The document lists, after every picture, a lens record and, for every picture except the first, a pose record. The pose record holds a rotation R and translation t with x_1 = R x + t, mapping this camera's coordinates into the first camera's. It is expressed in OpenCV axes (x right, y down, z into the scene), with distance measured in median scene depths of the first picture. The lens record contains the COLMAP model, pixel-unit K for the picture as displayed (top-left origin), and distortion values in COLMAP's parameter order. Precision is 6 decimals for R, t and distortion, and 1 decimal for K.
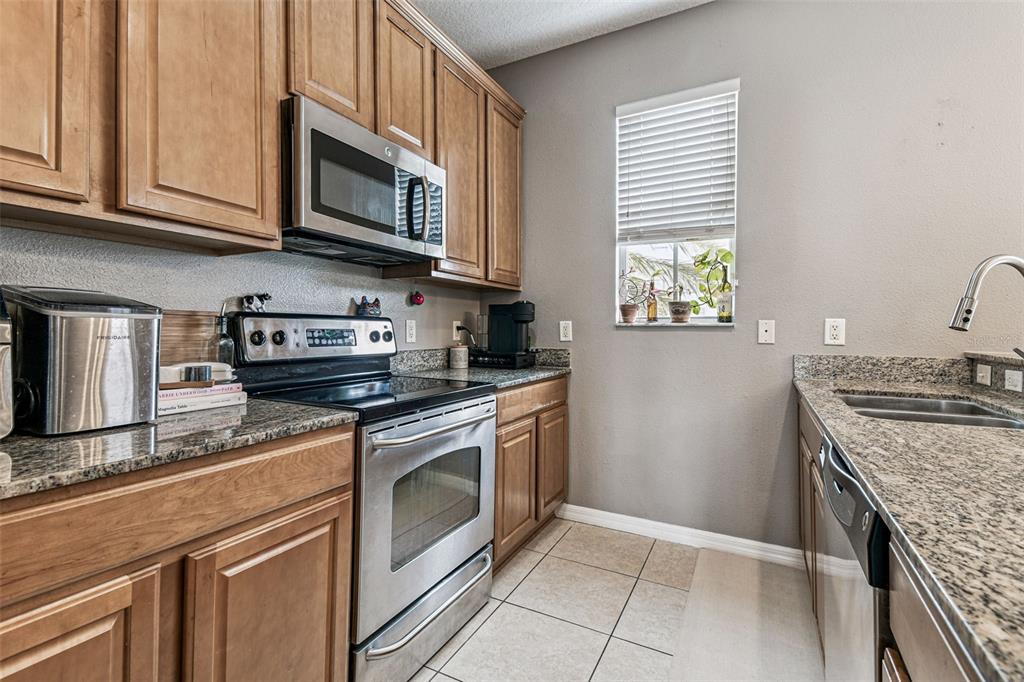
lens RADIAL K [[468.3, 0, 506.8], [0, 468.3, 327.5], [0, 0, 1]] dist [0.041692, -0.023232]
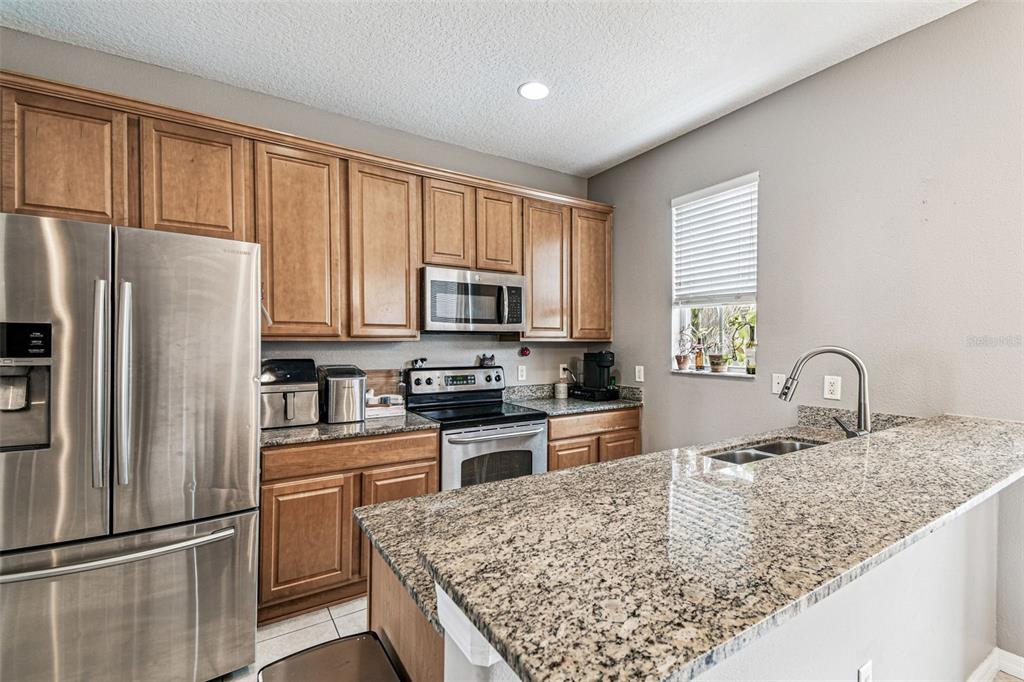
lens RADIAL K [[453.1, 0, 511.4], [0, 453.1, 344.7], [0, 0, 1]] dist [0.026696, -0.000364]
pose [[0.868545, -0.002770, -0.495603, 0.614410], [0.006316, 0.999965, 0.005480, -0.114480], [0.495570, -0.007889, 0.868532, -0.371513]]
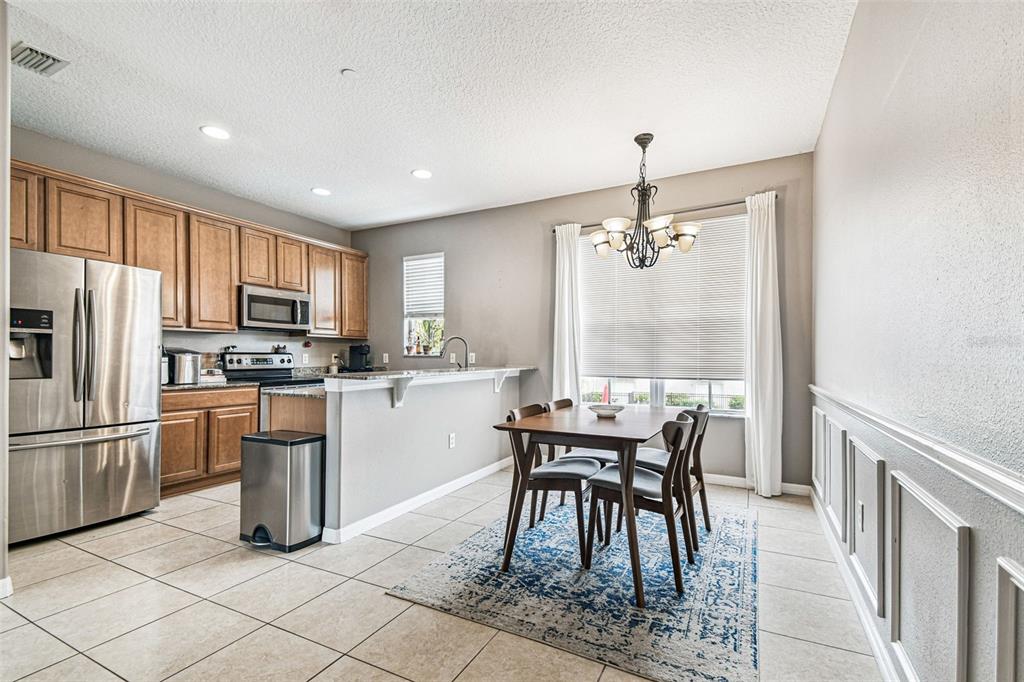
lens RADIAL K [[458.3, 0, 524.4], [0, 458.3, 355.7], [0, 0, 1]] dist [0.039532, -0.019320]
pose [[0.999620, -0.004078, 0.027268, 0.978176], [0.003992, 0.999987, 0.003211, -0.012028], [-0.027280, -0.003101, 0.999623, -1.553950]]
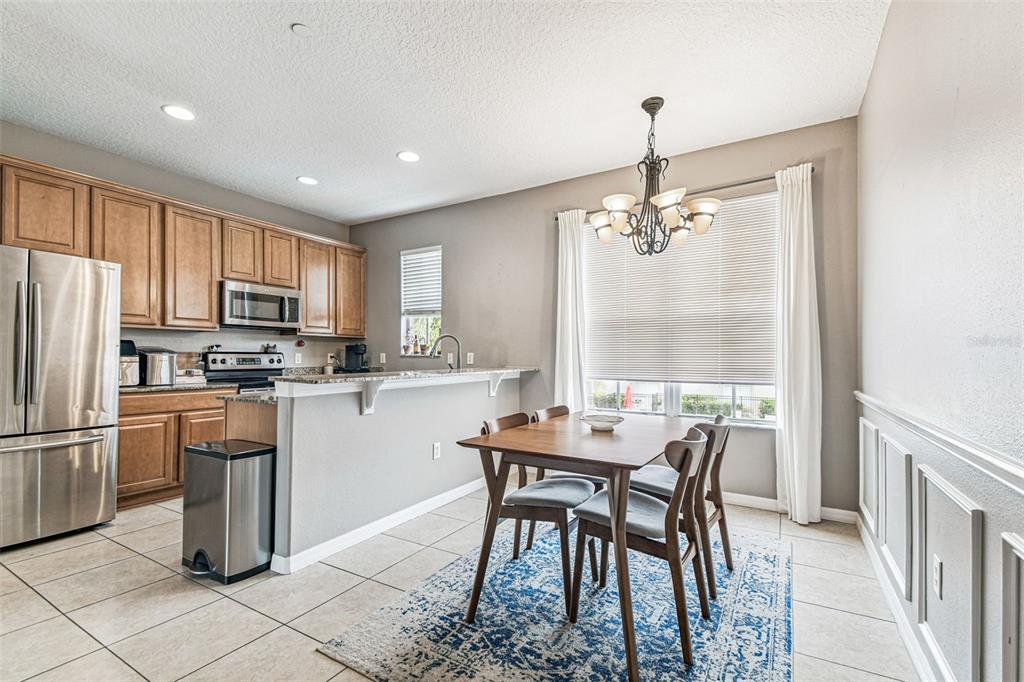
lens RADIAL K [[453.7, 0, 519.7], [0, 453.7, 350.9], [0, 0, 1]] dist [0.040089, -0.020828]
pose [[0.999304, -0.002270, -0.037247, 1.102519], [0.001989, 0.999969, -0.007583, -0.011844], [0.037263, 0.007503, 0.999277, -1.316807]]
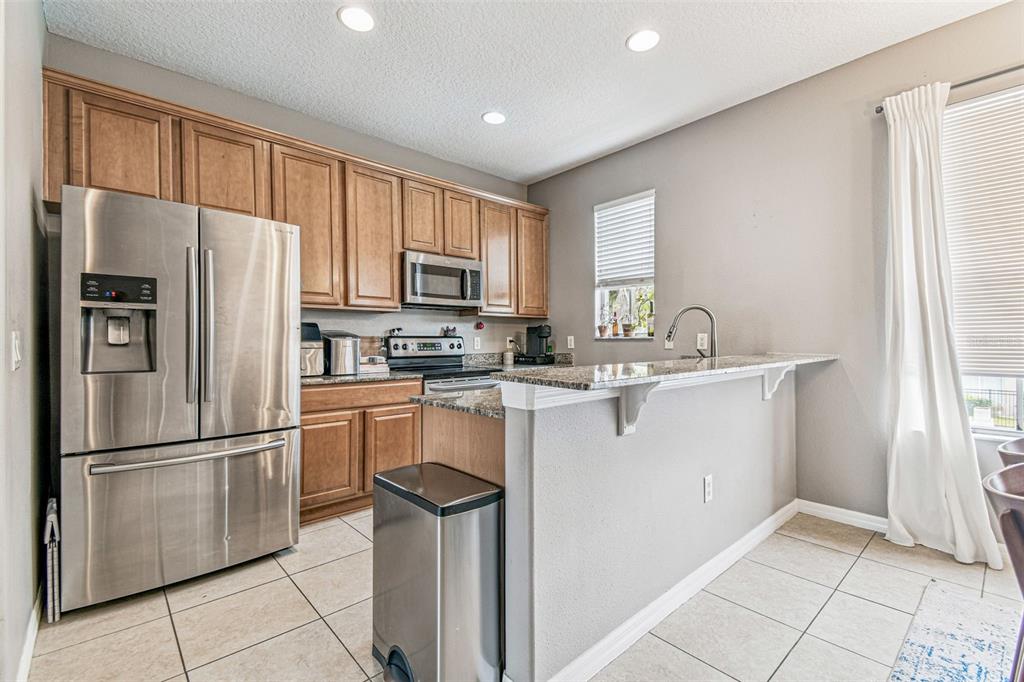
lens RADIAL K [[449.4, 0, 512.0], [0, 449.4, 341.0], [0, 0, 1]] dist [0.037576, -0.000119]
pose [[0.939669, -0.010039, -0.341938, 0.657741], [0.011749, 0.999927, 0.002930, -0.005513], [0.341884, -0.006771, 0.939718, -0.771908]]
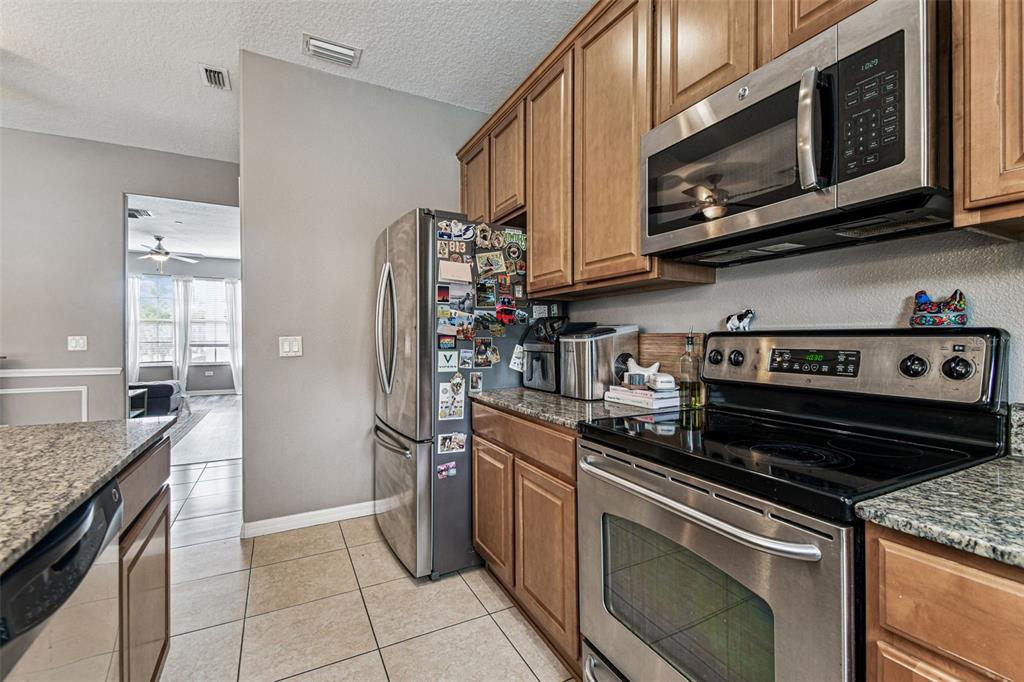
lens RADIAL K [[449.4, 0, 512.0], [0, 449.4, 341.0], [0, 0, 1]] dist [0.037576, -0.000119]
pose [[-0.568091, 0.000921, -0.822965, 0.432063], [0.003200, 0.999994, -0.001089, -0.010385], [0.822960, -0.003252, -0.568090, 0.968358]]
